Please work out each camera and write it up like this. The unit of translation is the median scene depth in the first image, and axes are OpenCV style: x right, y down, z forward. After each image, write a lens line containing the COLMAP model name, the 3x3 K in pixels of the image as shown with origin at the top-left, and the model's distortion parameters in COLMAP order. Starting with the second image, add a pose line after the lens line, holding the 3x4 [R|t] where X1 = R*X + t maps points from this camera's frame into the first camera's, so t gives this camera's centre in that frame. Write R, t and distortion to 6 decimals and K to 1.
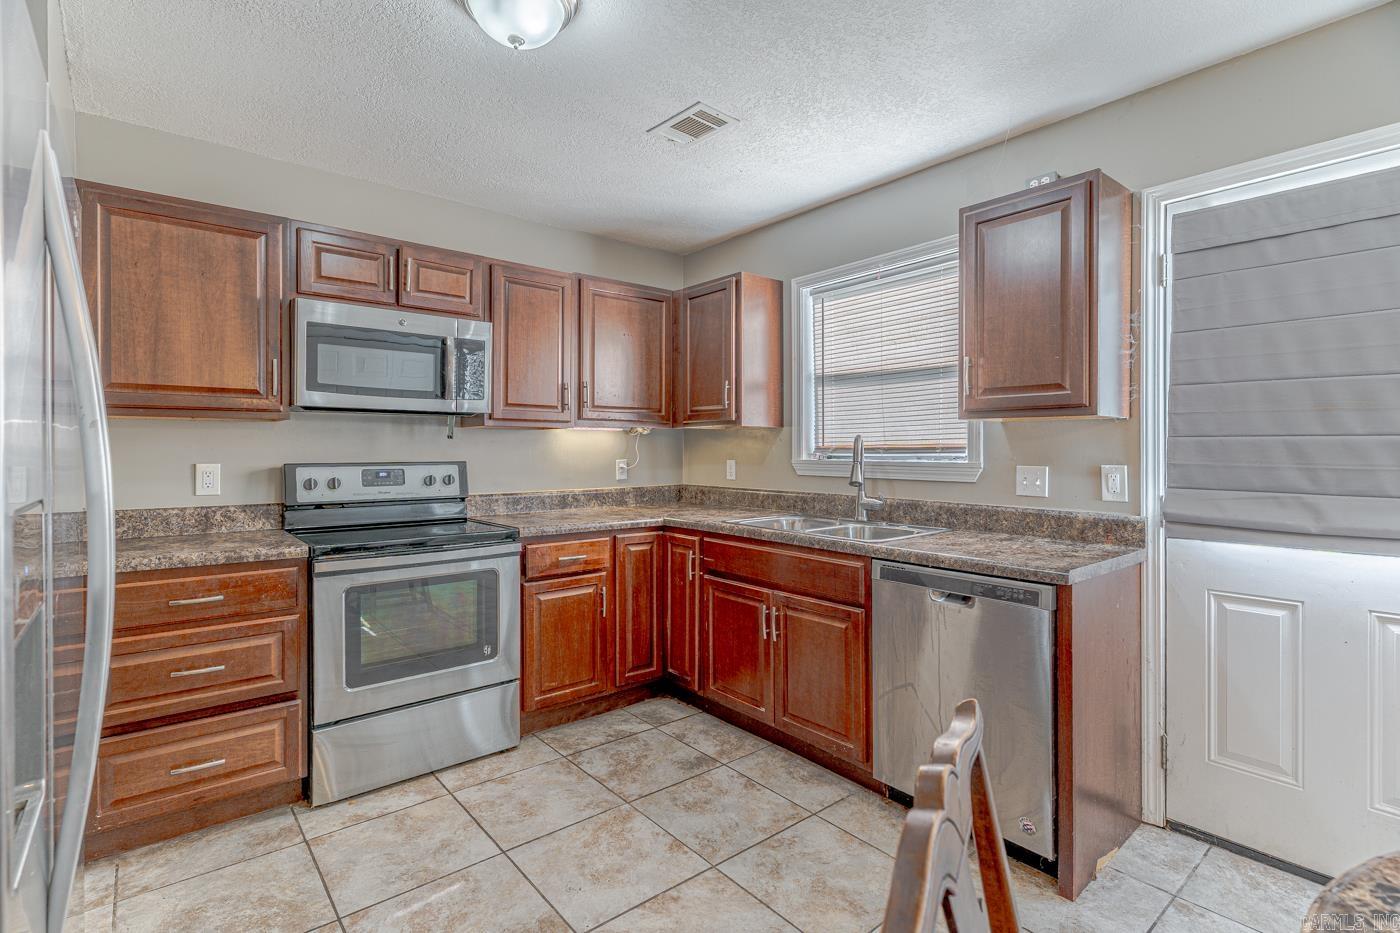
lens RADIAL K [[669.5, 0, 704.4], [0, 669.5, 451.3], [0, 0, 1]] dist [0.002277, 0.000563]
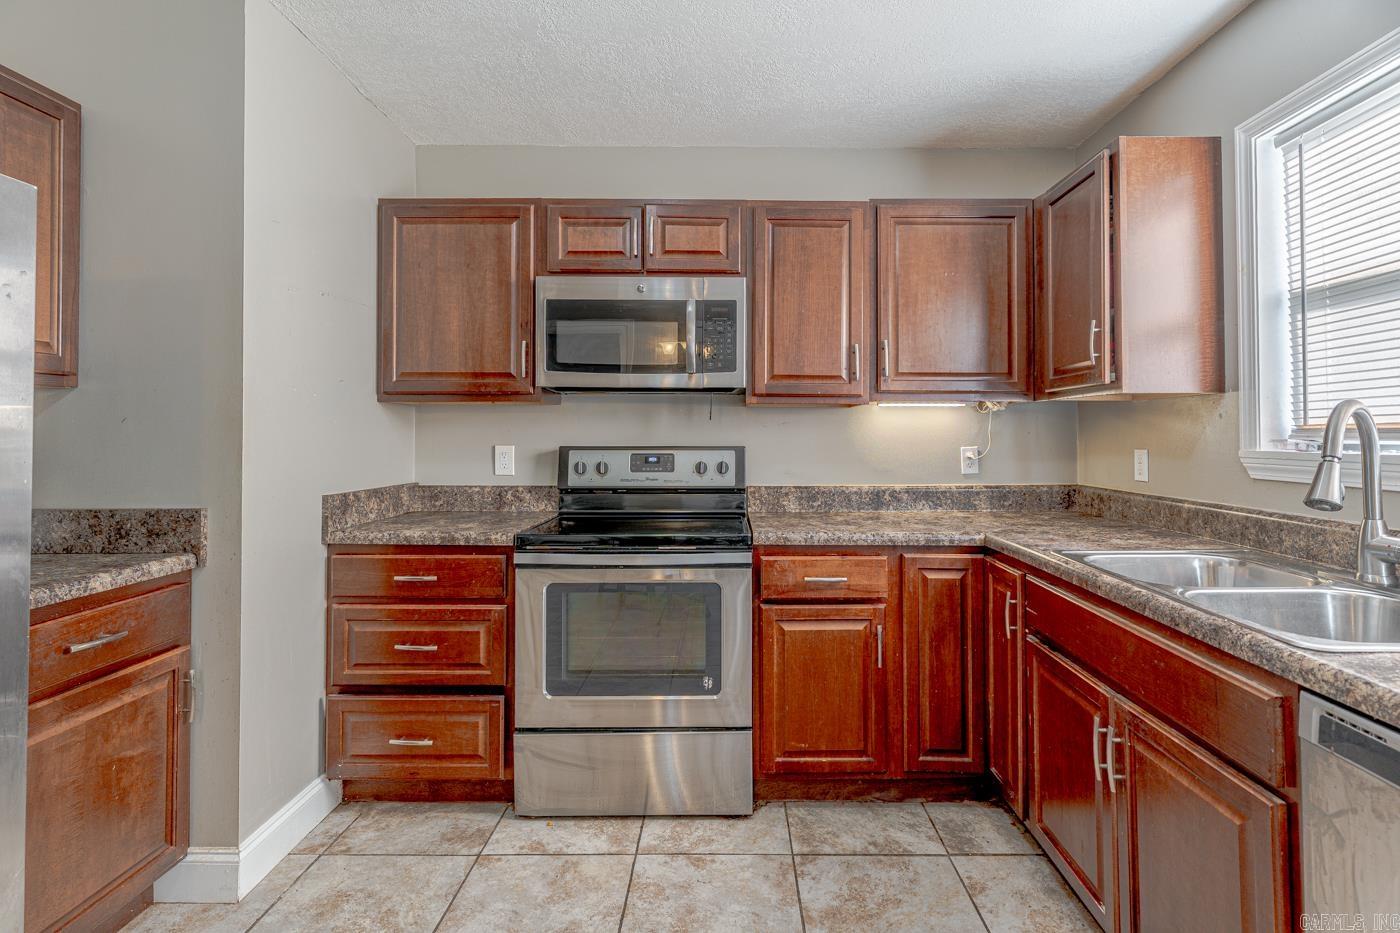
lens RADIAL K [[683.6, 0, 733.0], [0, 683.6, 422.1], [0, 0, 1]] dist [0.001005, 0.000758]
pose [[0.768577, -0.010880, -0.639665, 0.213930], [-0.002581, 0.999795, -0.020107, 0.001919], [0.639752, 0.017105, 0.768391, 0.368602]]
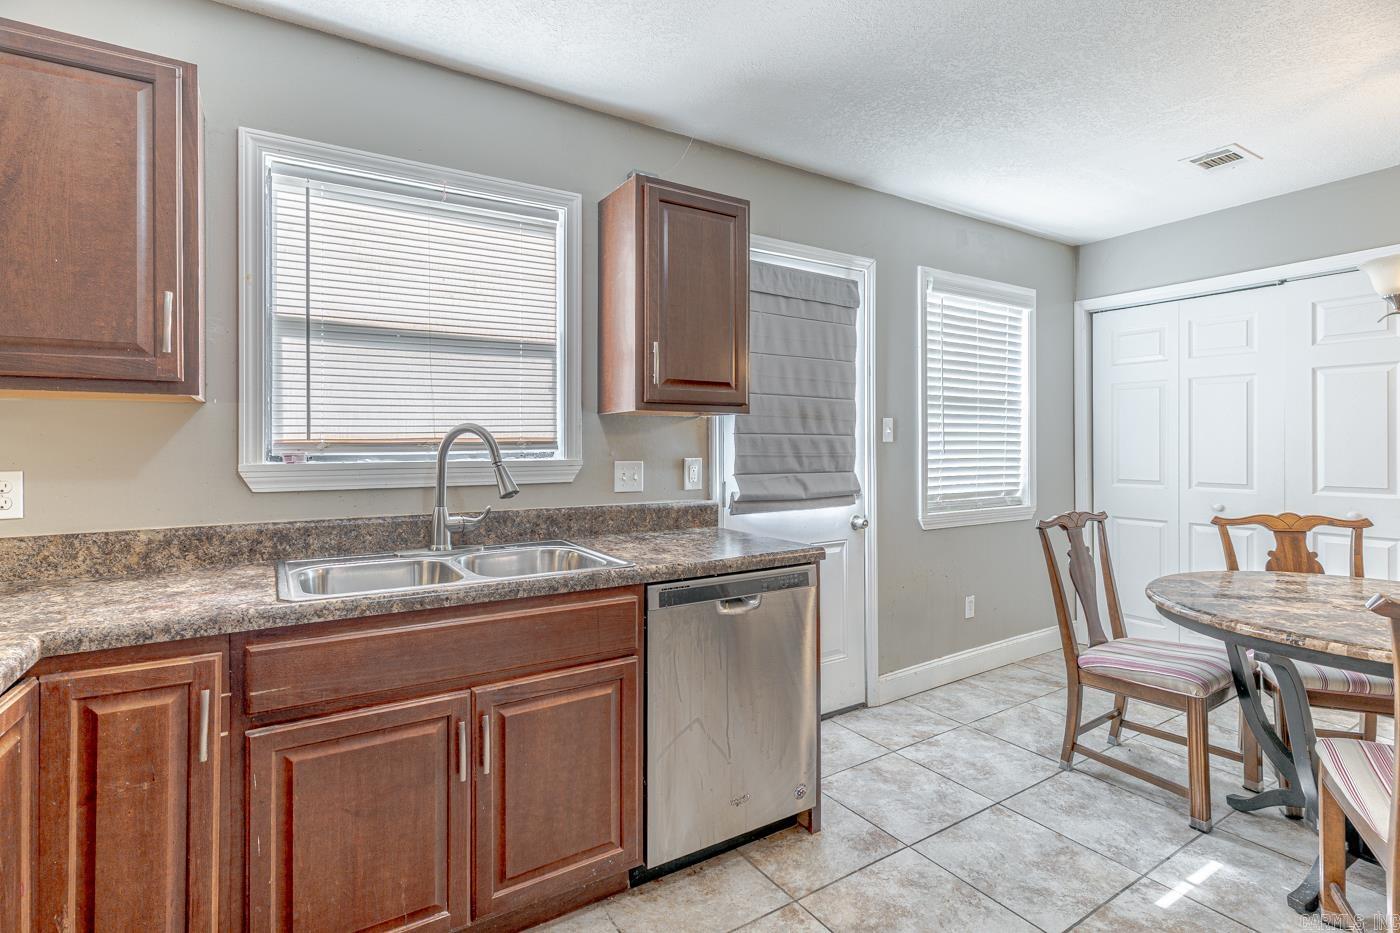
lens RADIAL K [[688.7, 0, 693.7], [0, 688.7, 431.0], [0, 0, 1]] dist [0.003952, 0.000694]
pose [[0.128654, 0.014859, 0.991578, -0.455050], [0.004319, 0.999870, -0.015544, -0.005431], [-0.991680, 0.006282, 0.128573, 0.709710]]
